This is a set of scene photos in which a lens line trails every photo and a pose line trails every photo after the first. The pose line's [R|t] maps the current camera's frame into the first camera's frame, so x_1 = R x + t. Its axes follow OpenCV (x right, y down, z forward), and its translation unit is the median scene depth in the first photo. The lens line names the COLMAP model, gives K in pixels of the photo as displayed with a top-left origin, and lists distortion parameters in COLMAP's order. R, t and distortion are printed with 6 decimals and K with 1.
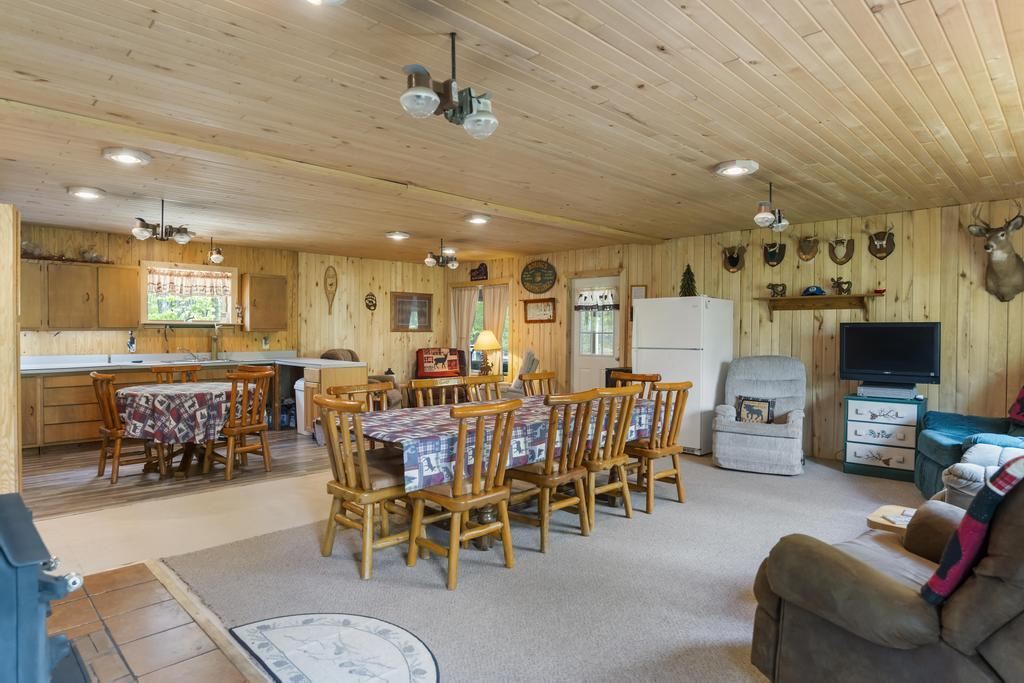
lens RADIAL K [[586.0, 0, 505.5], [0, 586.0, 338.8], [0, 0, 1]] dist [-0.057944, 0.026497]
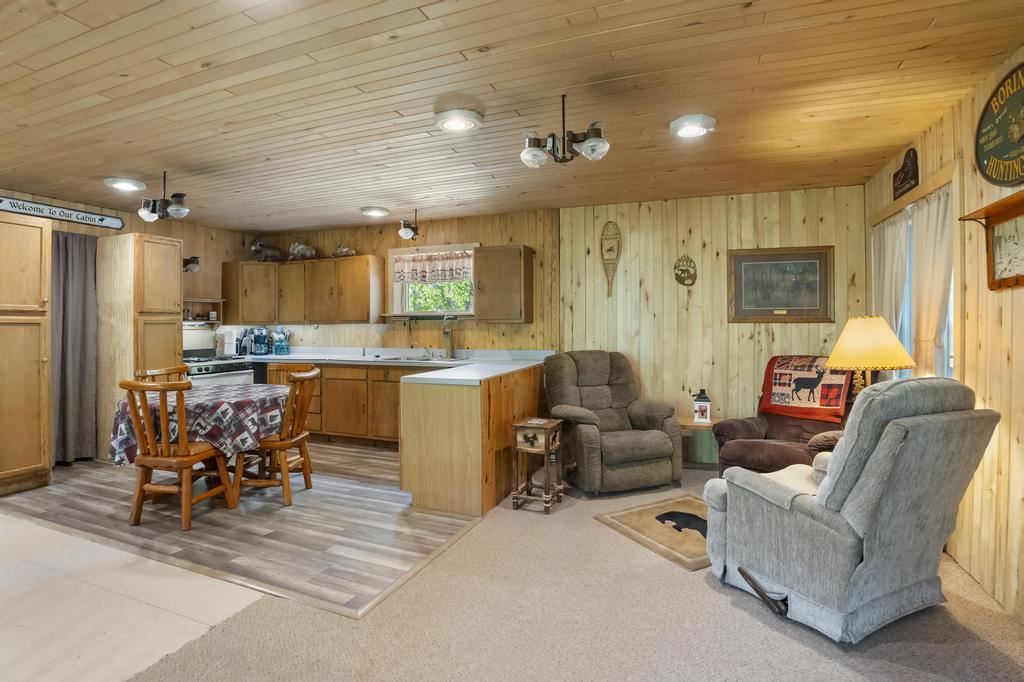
lens RADIAL K [[503.9, 0, 517.0], [0, 503.9, 325.9], [0, 0, 1]] dist [-0.078667, 0.024493]
pose [[0.410191, -0.003331, -0.911994, 0.179668], [-0.007268, 0.999950, -0.006922, -0.005135], [0.911971, 0.009467, 0.410146, 0.751485]]
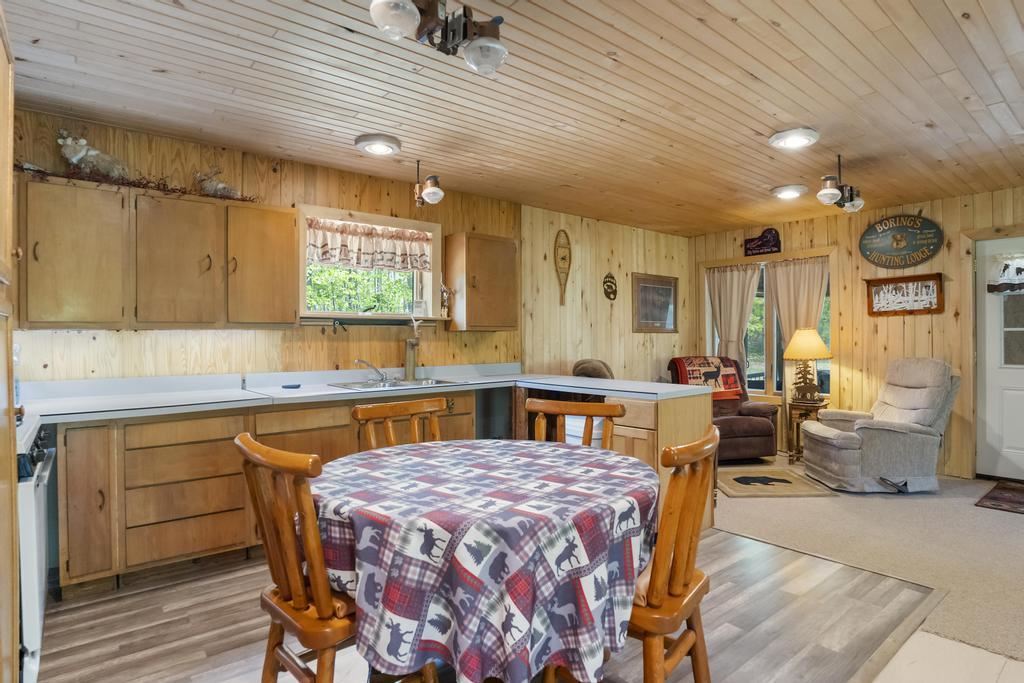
lens RADIAL K [[554.8, 0, 509.1], [0, 554.8, 336.5], [0, 0, 1]] dist [-0.068015, 0.025133]
pose [[0.995766, -0.008474, -0.091528, -0.334995], [0.006939, 0.999830, -0.017074, 0.002680], [0.091657, 0.016367, 0.995656, 0.432874]]
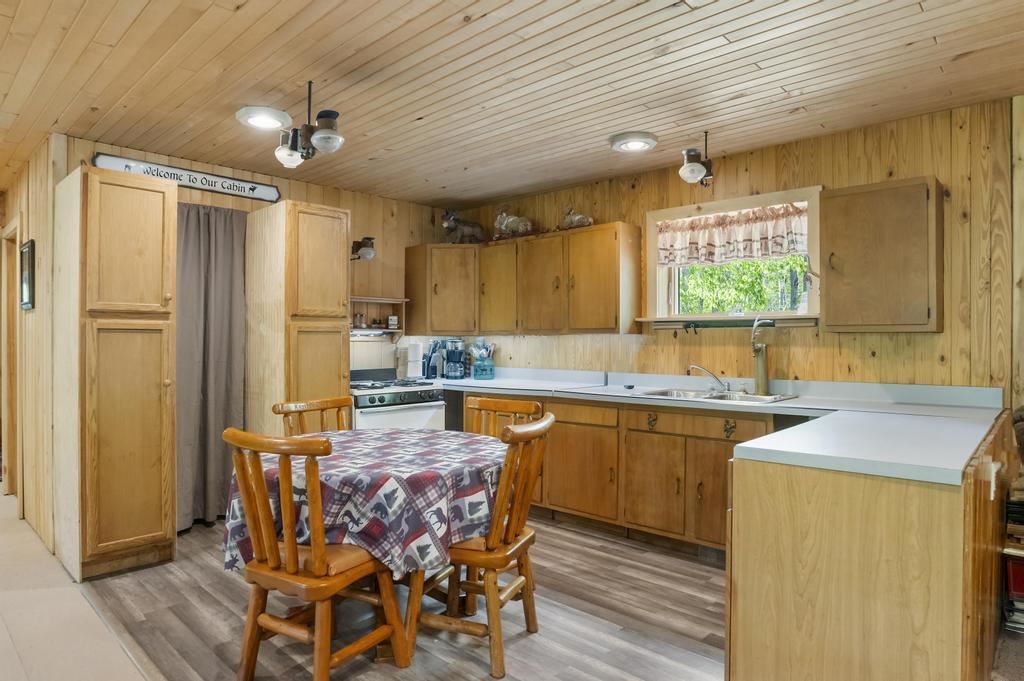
lens RADIAL K [[610.0, 0, 512.0], [0, 610.0, 340.5], [0, 0, 1]] dist [-0.053154, 0.022146]
pose [[0.036860, -0.002424, -0.999318, -0.024258], [-0.015283, 0.999879, -0.002989, -0.002673], [0.999204, 0.015383, 0.036818, 0.740209]]
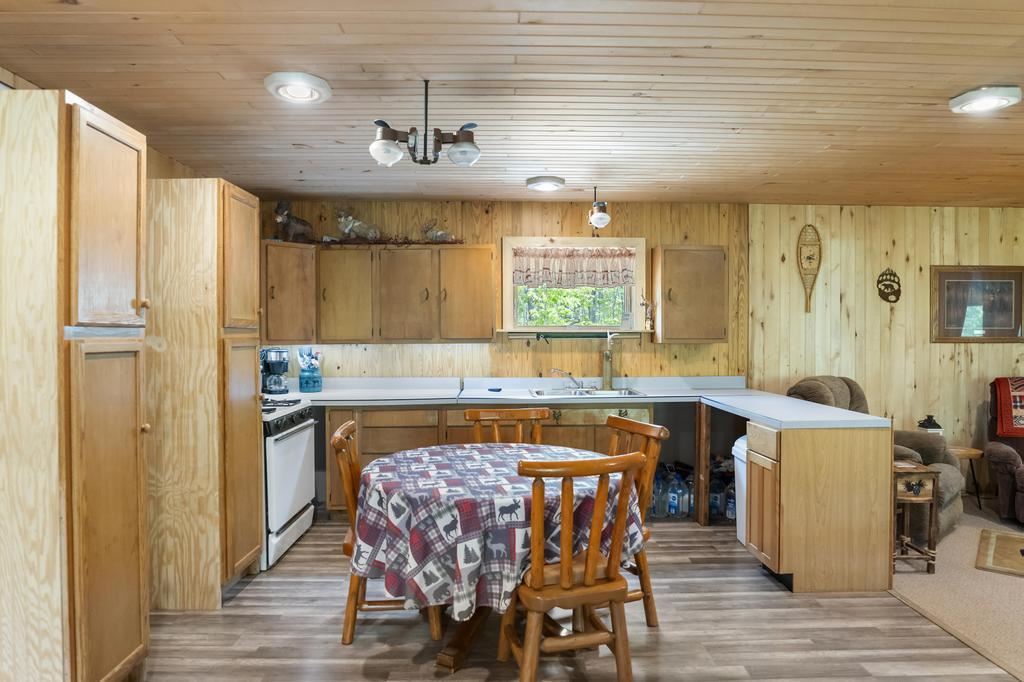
lens RADIAL K [[616.8, 0, 512.0], [0, 616.8, 341.0], [0, 0, 1]] dist [-0.058585, 0.023599]
pose [[0.728433, 0.004267, -0.685104, -0.120706], [-0.005474, 0.999985, 0.000407, -0.014279], [0.685096, 0.003454, 0.728445, 0.427553]]
